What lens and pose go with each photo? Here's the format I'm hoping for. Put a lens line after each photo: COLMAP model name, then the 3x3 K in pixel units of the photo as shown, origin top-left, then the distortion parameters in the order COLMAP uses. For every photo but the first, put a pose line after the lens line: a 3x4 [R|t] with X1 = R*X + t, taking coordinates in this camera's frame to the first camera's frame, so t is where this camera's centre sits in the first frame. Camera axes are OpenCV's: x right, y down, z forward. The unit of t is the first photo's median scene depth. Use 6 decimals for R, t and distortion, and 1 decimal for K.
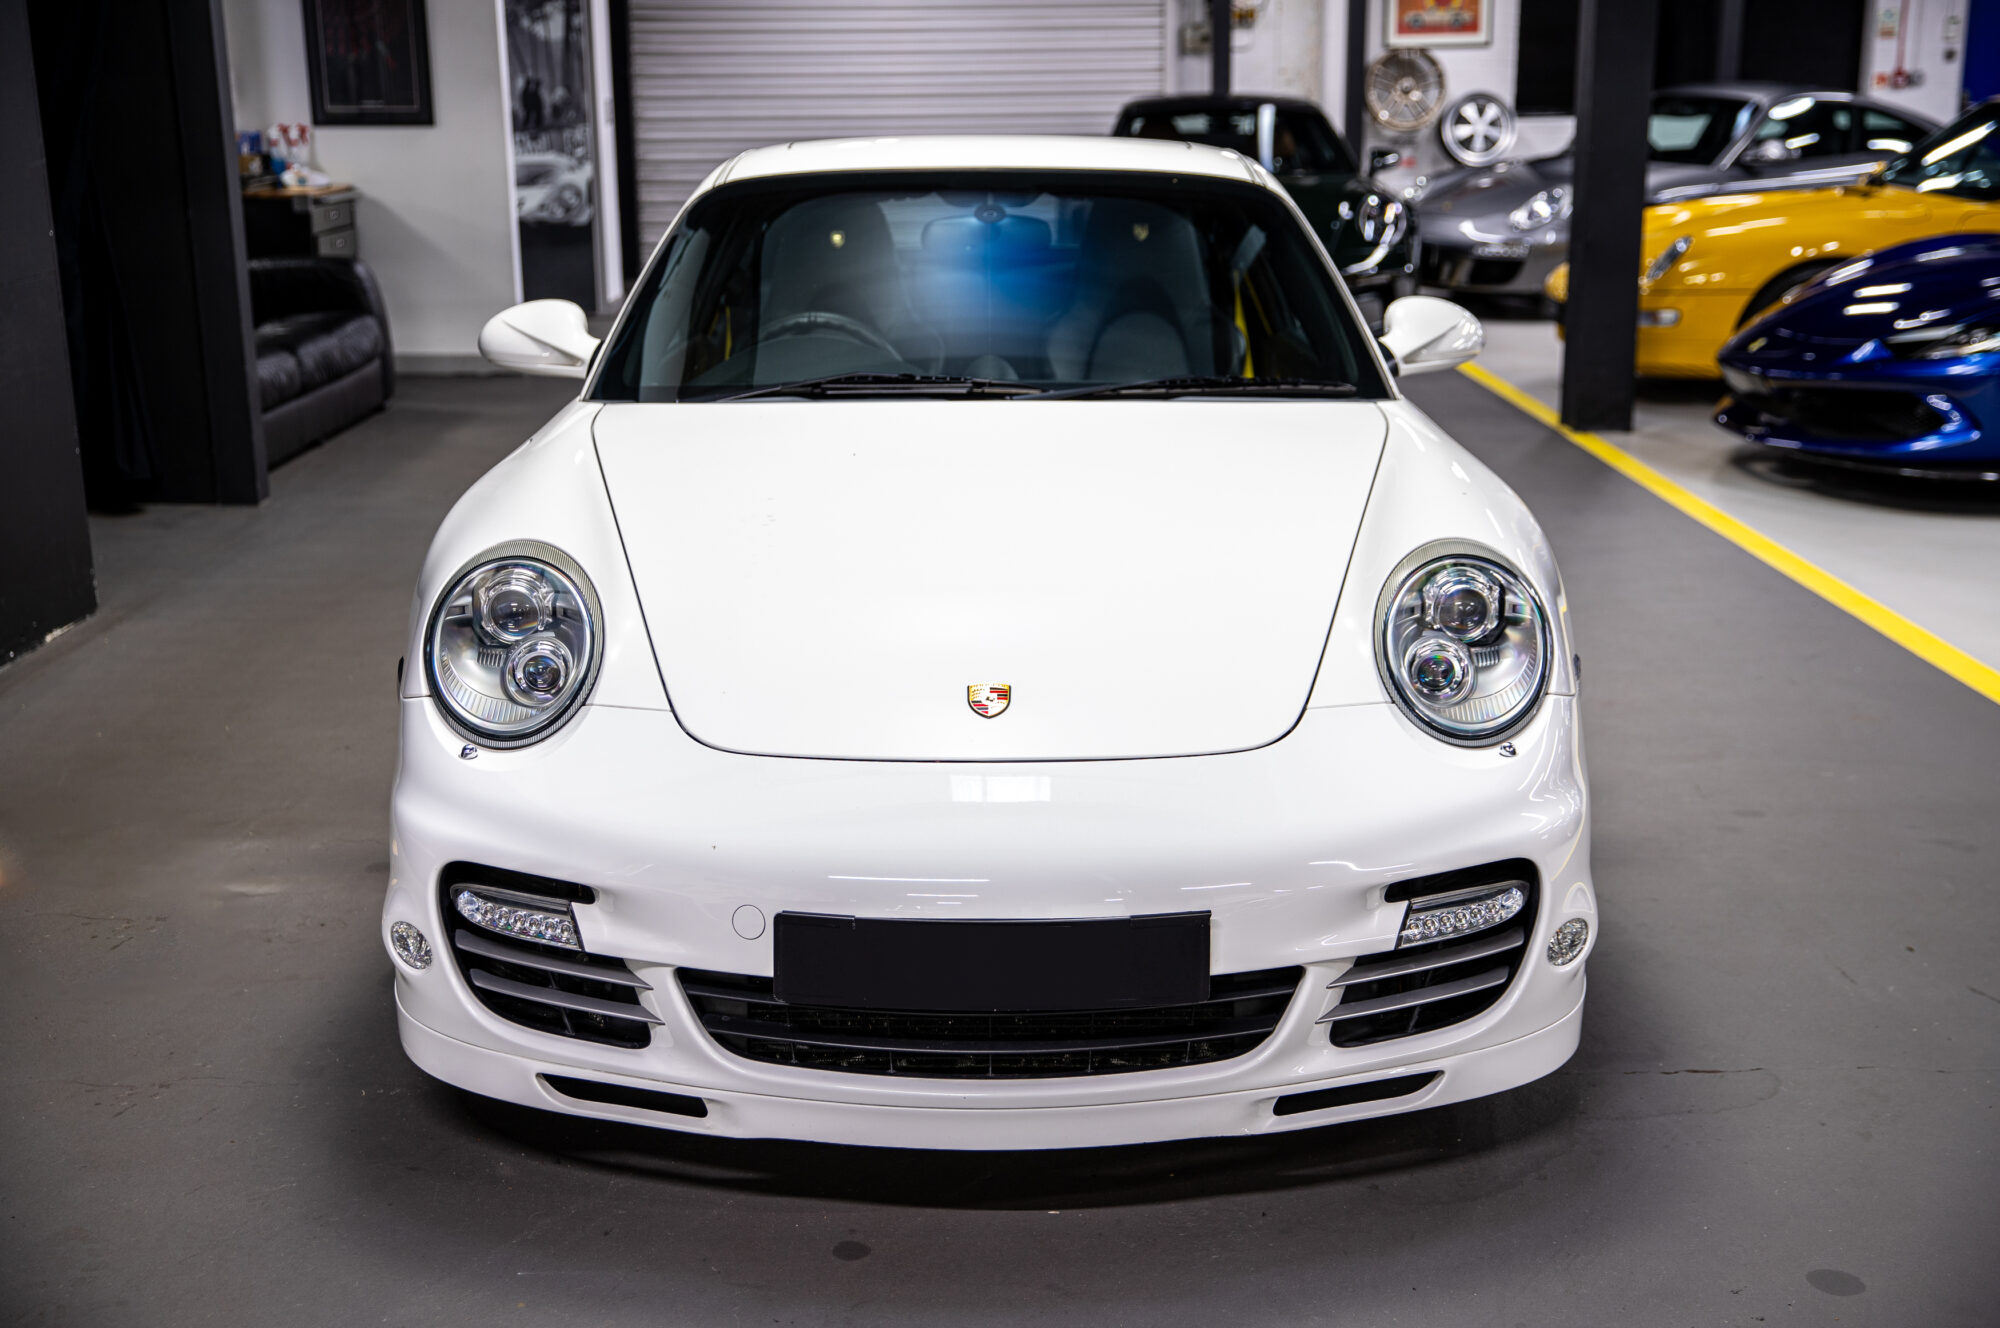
lens RADIAL K [[2293.9, 0, 1000.0], [0, 2293.9, 664.0], [0, 0, 1]] dist [0.084383, -0.006556]
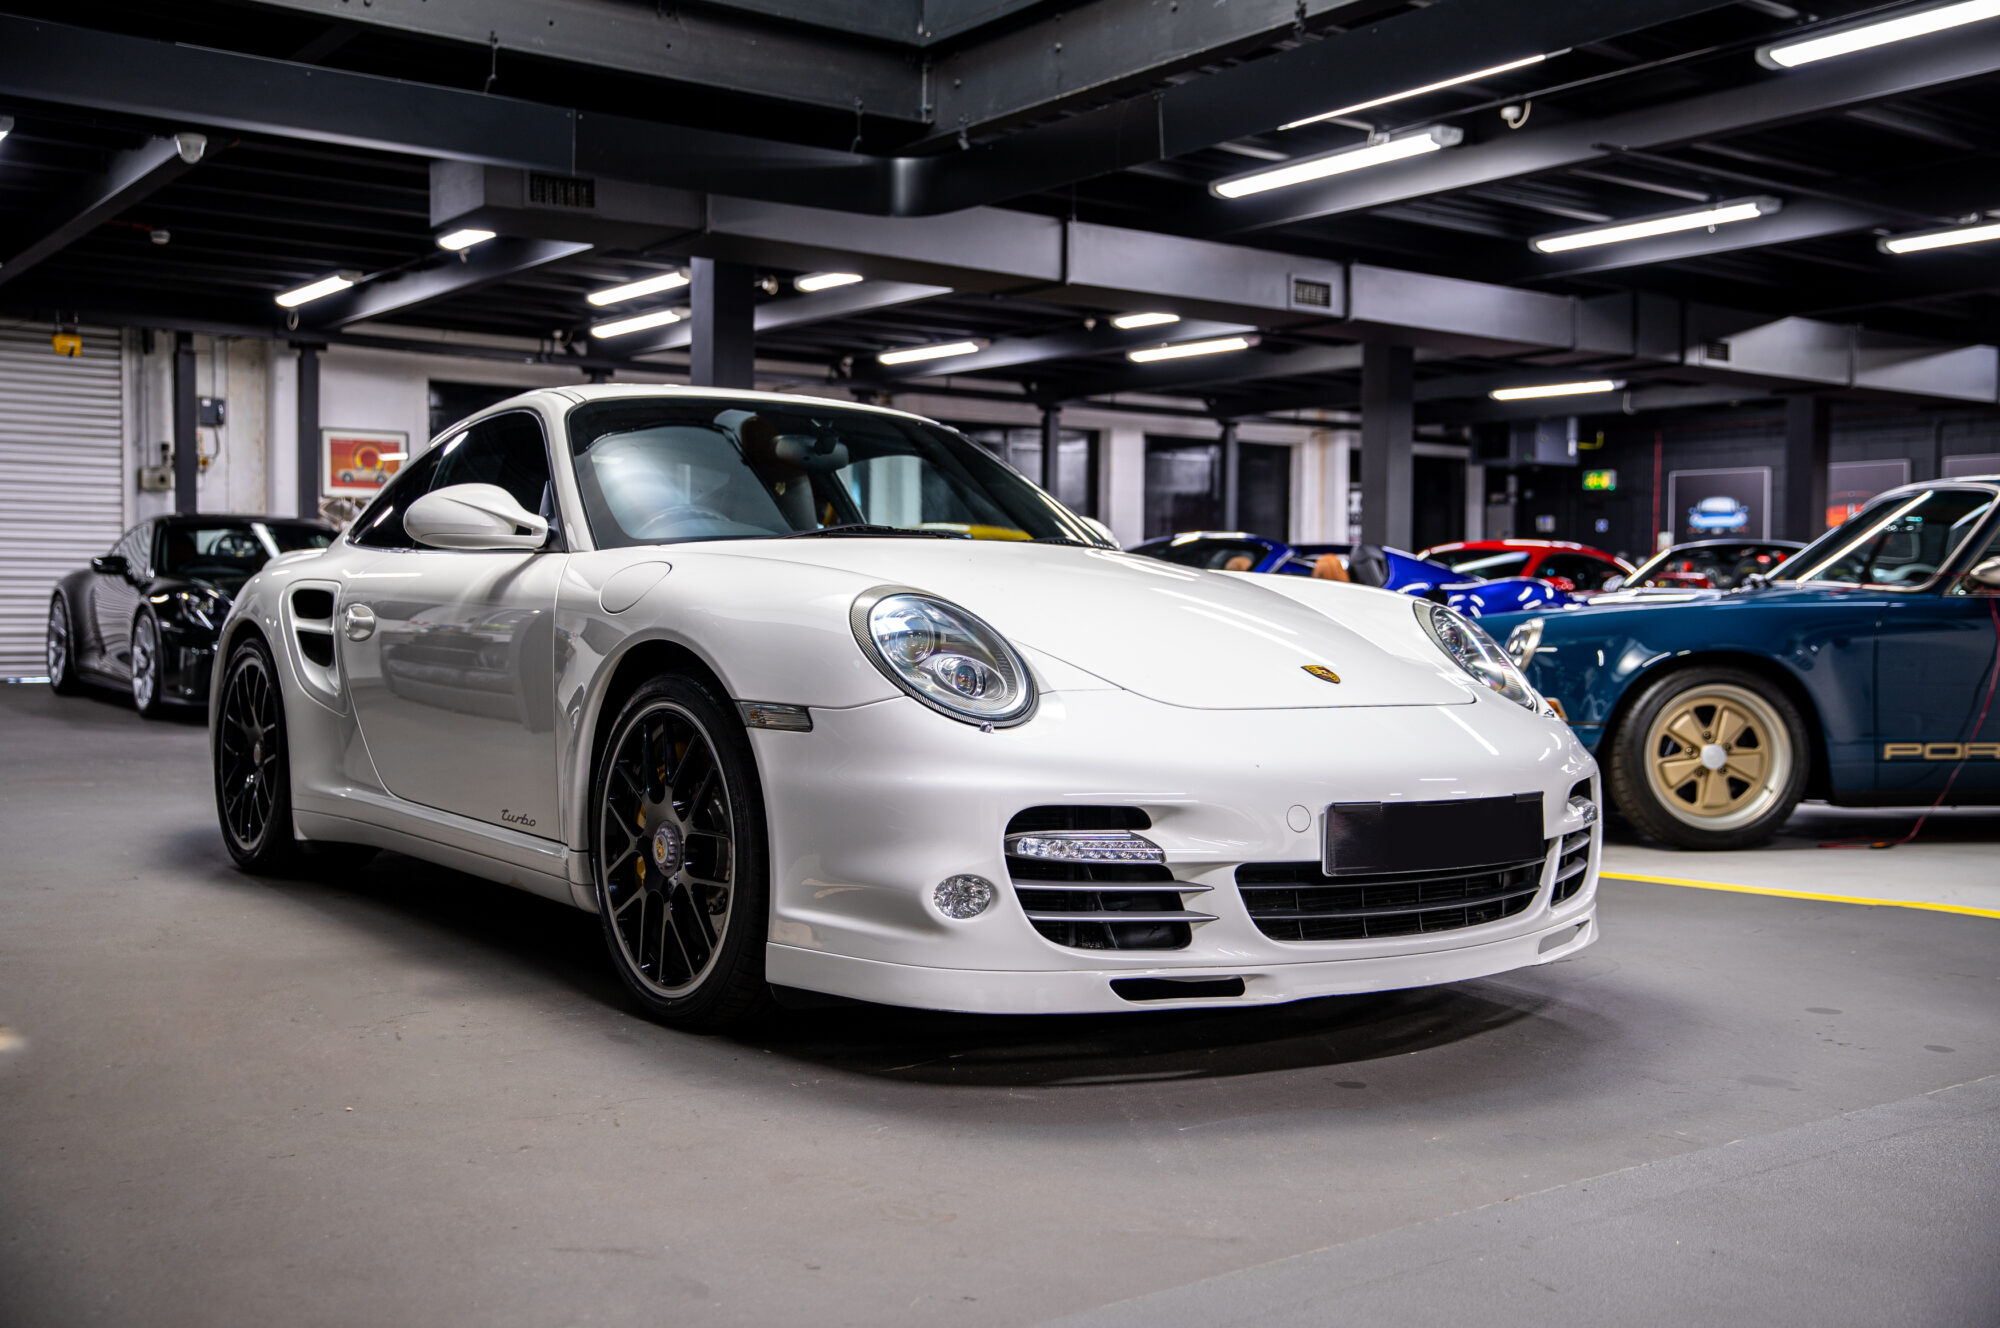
lens RADIAL K [[1912.6, 0, 1000.0], [0, 1912.6, 664.0], [0, 0, 1]] dist [0.010638, 0.012075]
pose [[0.813445, -0.003093, 0.581634, -0.795510], [0.123459, 0.978118, -0.167463, 0.170968], [-0.568388, 0.208030, 0.796027, 0.209664]]
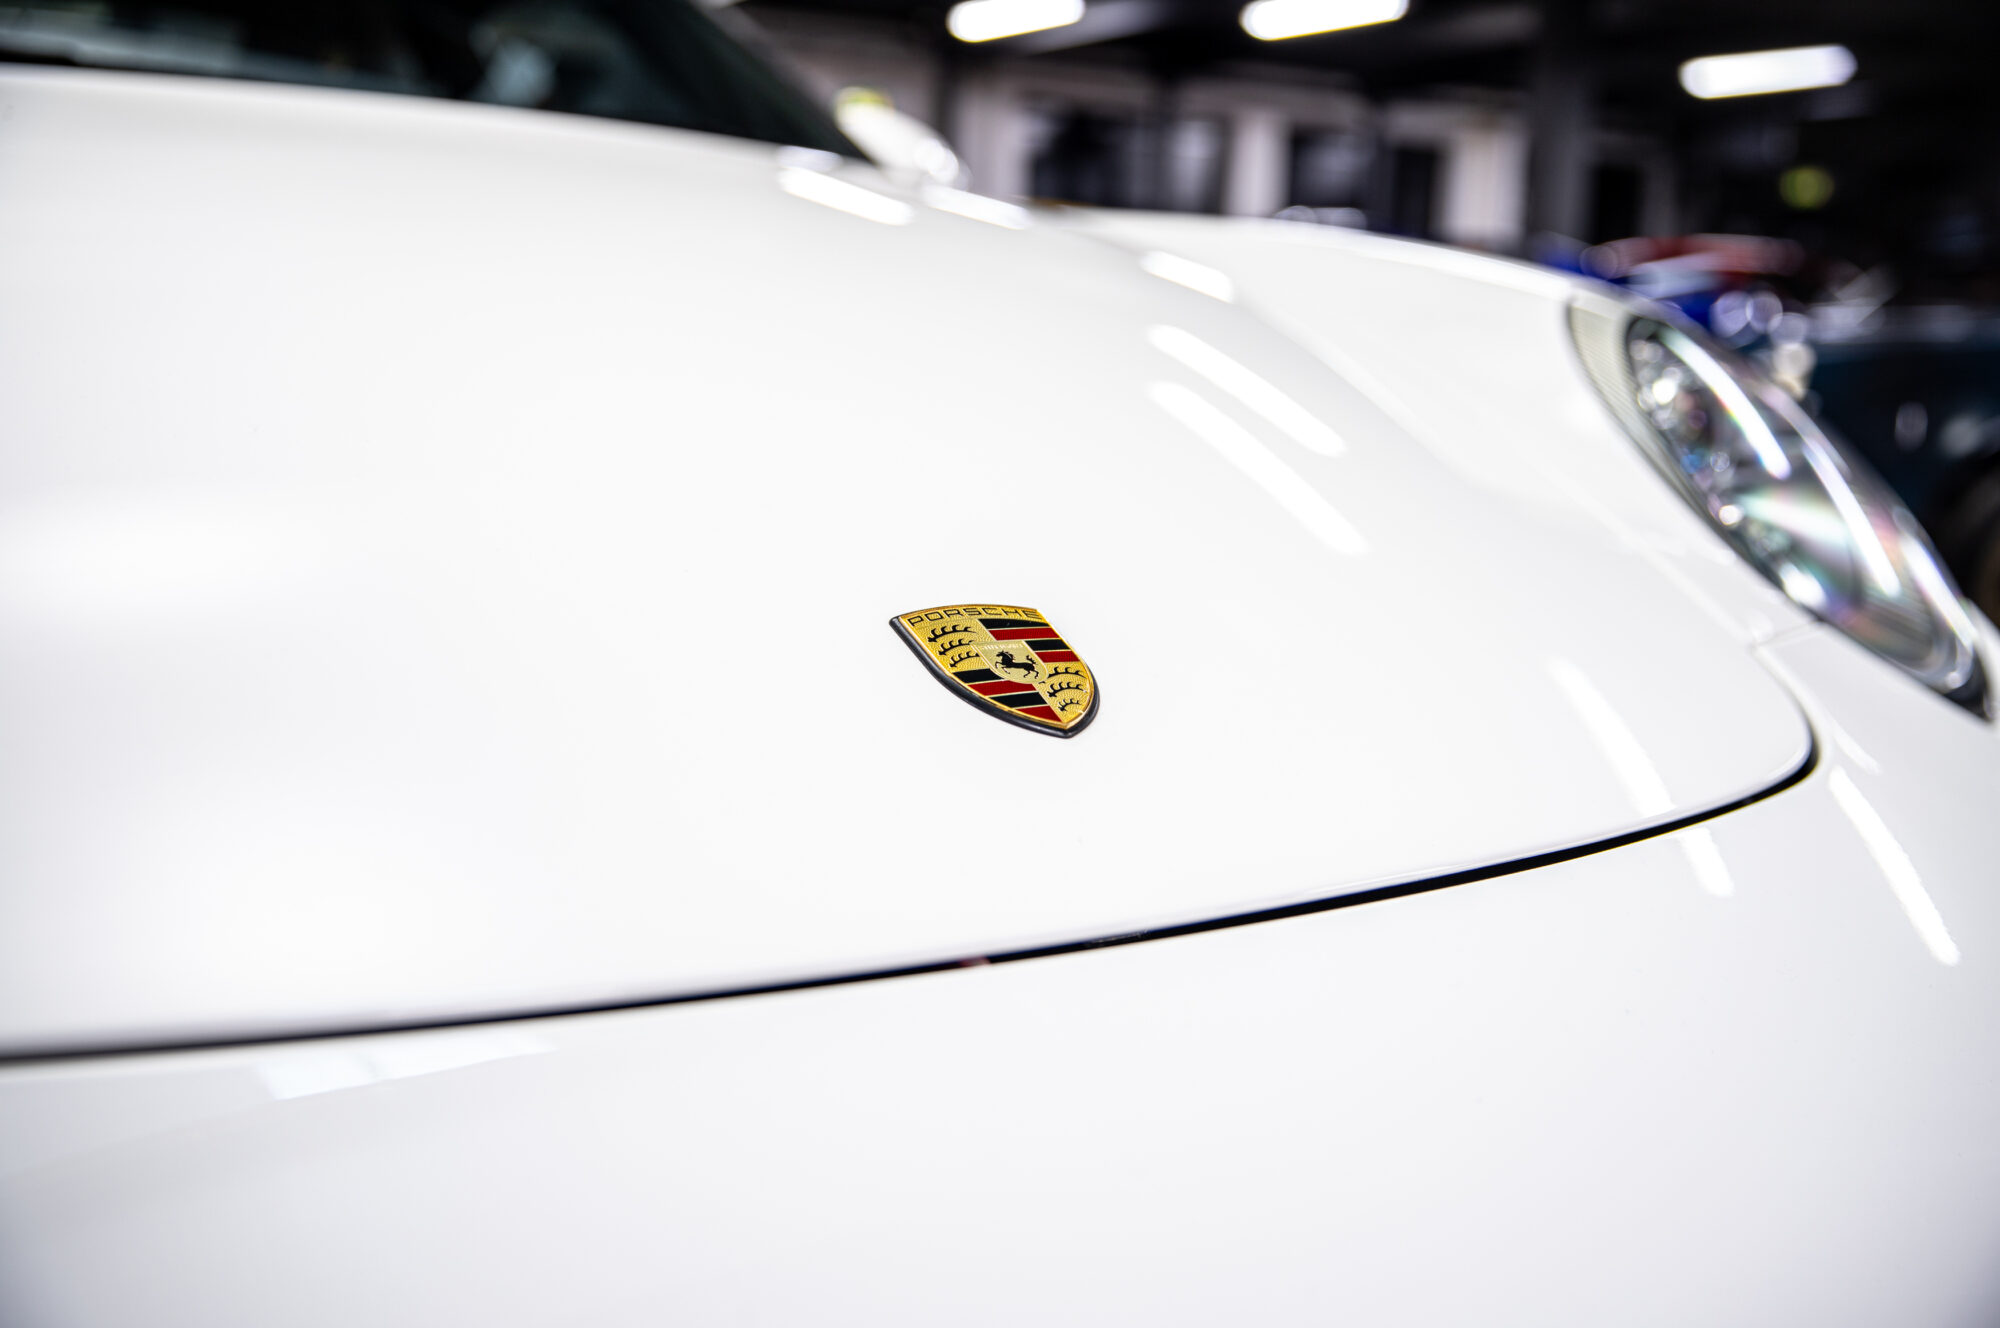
lens RADIAL K [[1912.6, 0, 1000.0], [0, 1912.6, 664.0], [0, 0, 1]] dist [0.010638, 0.012075]
pose [[0.855511, -0.062947, 0.513943, -0.112673], [0.090543, 0.995476, -0.028793, 0.018723], [-0.509806, 0.071167, 0.857341, 0.808271]]
